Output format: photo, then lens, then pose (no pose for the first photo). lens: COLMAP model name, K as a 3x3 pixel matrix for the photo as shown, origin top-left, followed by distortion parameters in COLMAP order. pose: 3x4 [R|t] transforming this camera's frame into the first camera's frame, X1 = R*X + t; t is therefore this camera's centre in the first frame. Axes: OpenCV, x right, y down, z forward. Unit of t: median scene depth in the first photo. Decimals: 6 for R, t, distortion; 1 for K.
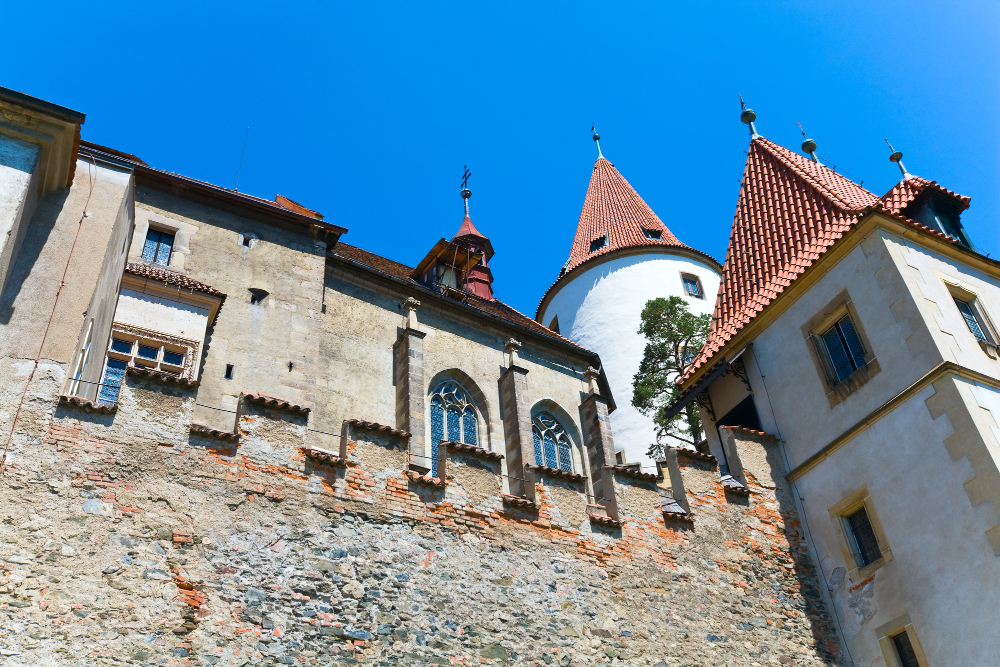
lens RADIAL K [[948.6, 0, 500.0], [0, 948.6, 333.5], [0, 0, 1]] dist [0.001737, 0.128758]
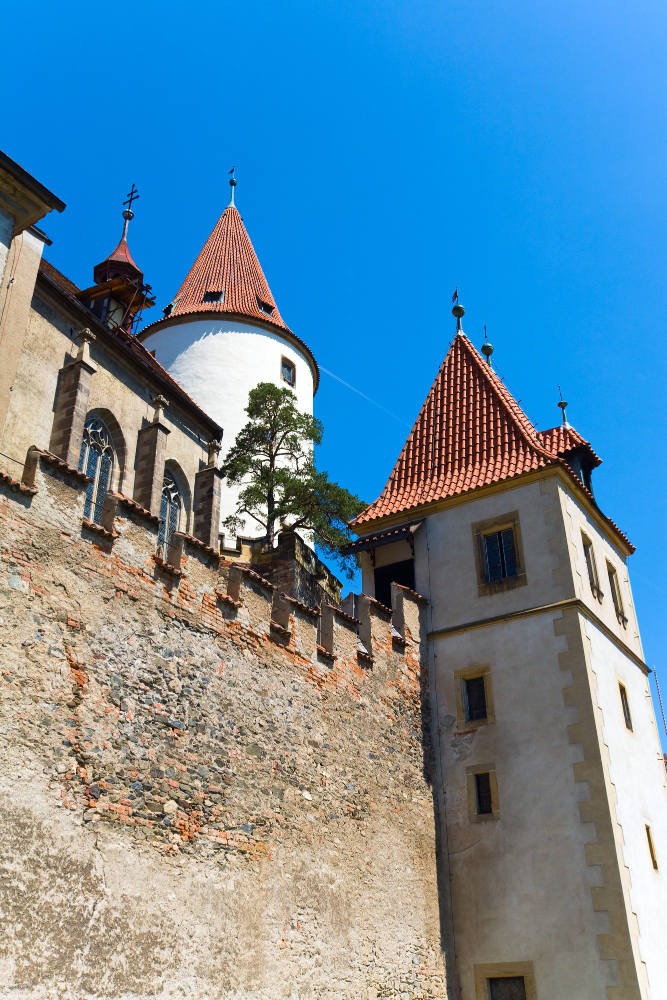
lens RADIAL K [[948.6, 0, 333.5], [0, 948.6, 500.0], [0, 0, 1]] dist [0.001737, 0.128758]
pose [[0.874337, 0.289186, 0.389752, -0.439563], [-0.349888, 0.932135, 0.093290, -0.114497], [-0.336323, -0.217937, 0.916183, -0.107915]]
